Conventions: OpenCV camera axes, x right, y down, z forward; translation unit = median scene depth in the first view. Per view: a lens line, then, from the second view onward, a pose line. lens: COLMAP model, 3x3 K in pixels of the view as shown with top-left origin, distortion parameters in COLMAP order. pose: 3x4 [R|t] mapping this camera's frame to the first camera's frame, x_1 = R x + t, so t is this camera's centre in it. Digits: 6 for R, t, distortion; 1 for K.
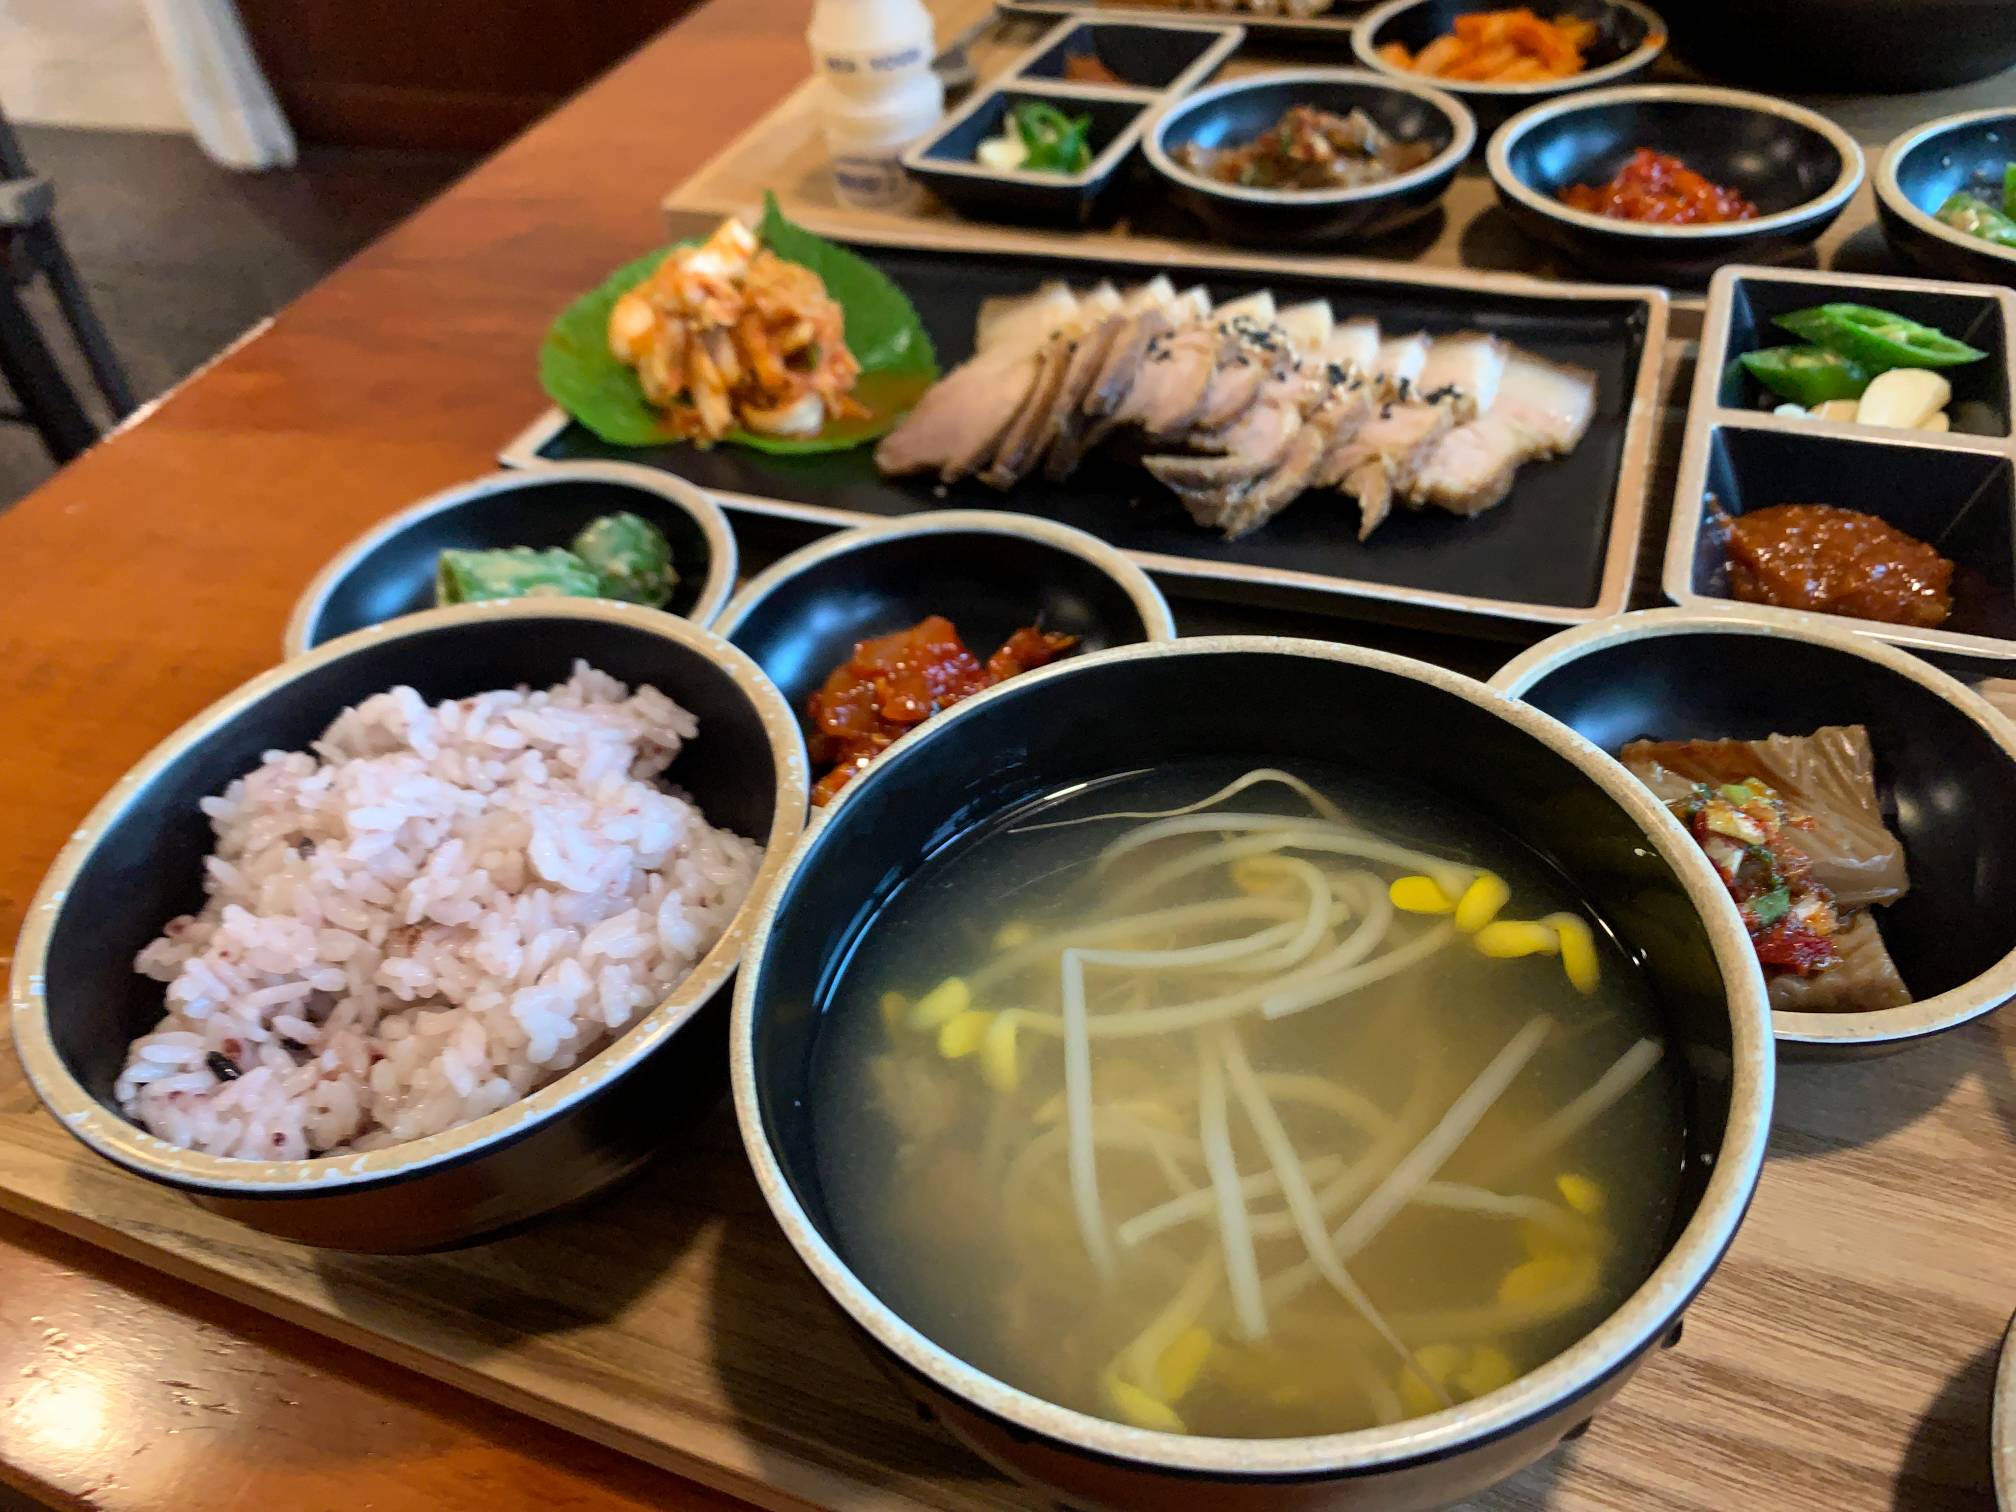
lens RADIAL K [[1534.1, 0, 1008.0], [0, 1534.1, 756.0], [0, 0, 1]] dist [0.111590, -0.254809]
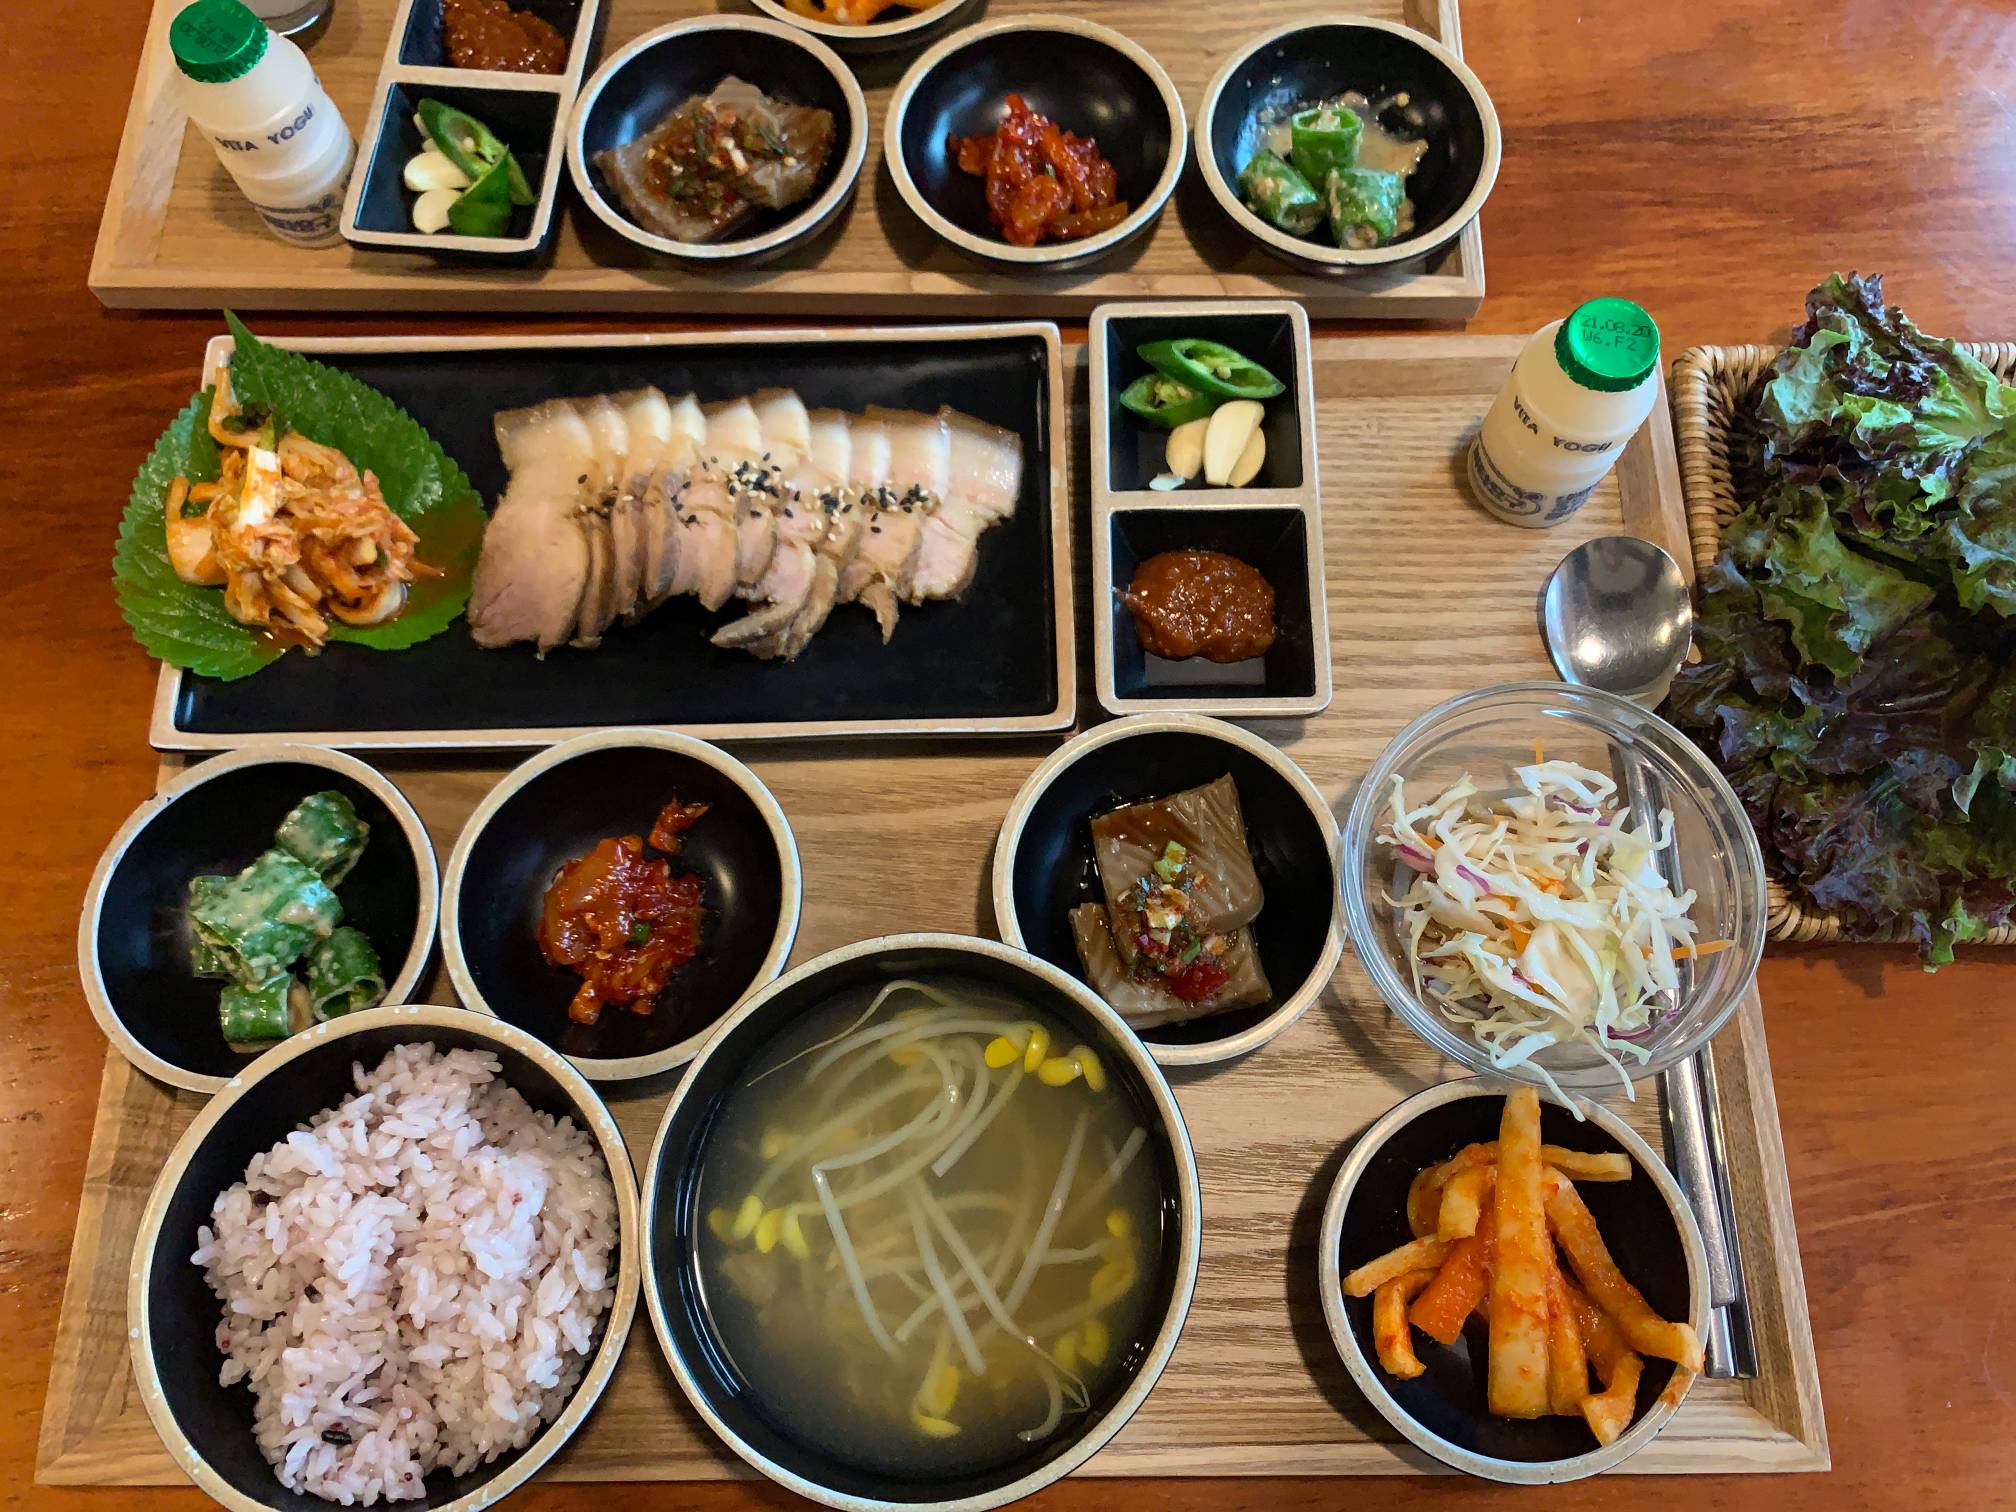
lens RADIAL K [[1519.0, 0, 1008.0], [0, 1519.0, 756.0], [0, 0, 1]] dist [0.024873, -0.047850]
pose [[0.924371, -0.327159, 0.196228, 0.037608], [0.205541, 0.860422, 0.466290, -0.636477], [-0.321390, -0.390692, 0.862594, -0.198384]]
